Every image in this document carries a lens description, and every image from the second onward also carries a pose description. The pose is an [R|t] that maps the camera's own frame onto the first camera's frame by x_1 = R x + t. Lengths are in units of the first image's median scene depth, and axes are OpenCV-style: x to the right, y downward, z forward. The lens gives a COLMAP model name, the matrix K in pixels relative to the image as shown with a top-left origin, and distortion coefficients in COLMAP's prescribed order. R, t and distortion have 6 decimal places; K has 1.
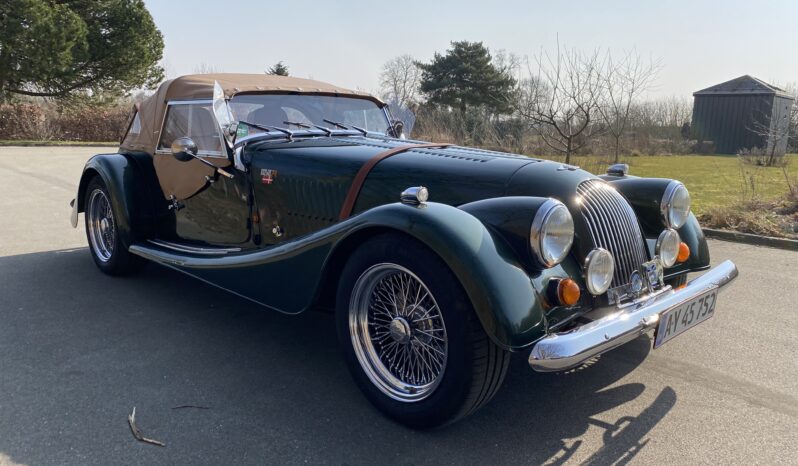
lens RADIAL K [[595.6, 0, 391.2], [0, 595.6, 236.3], [0, 0, 1]] dist [0.042748, -0.052787]
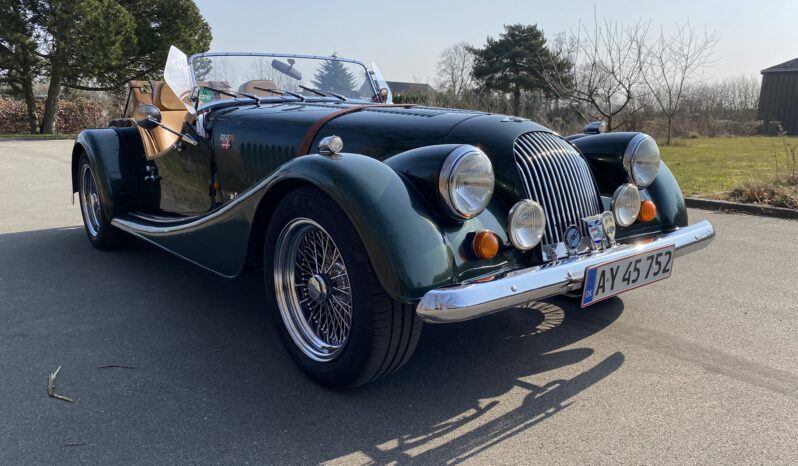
lens RADIAL K [[595.6, 0, 406.8], [0, 595.6, 250.1], [0, 0, 1]] dist [0.042748, -0.052787]
pose [[0.997044, -0.005497, -0.076632, 0.175686], [0.008266, 0.999323, 0.035862, 0.048155], [0.076383, -0.036390, 0.996414, 0.043978]]
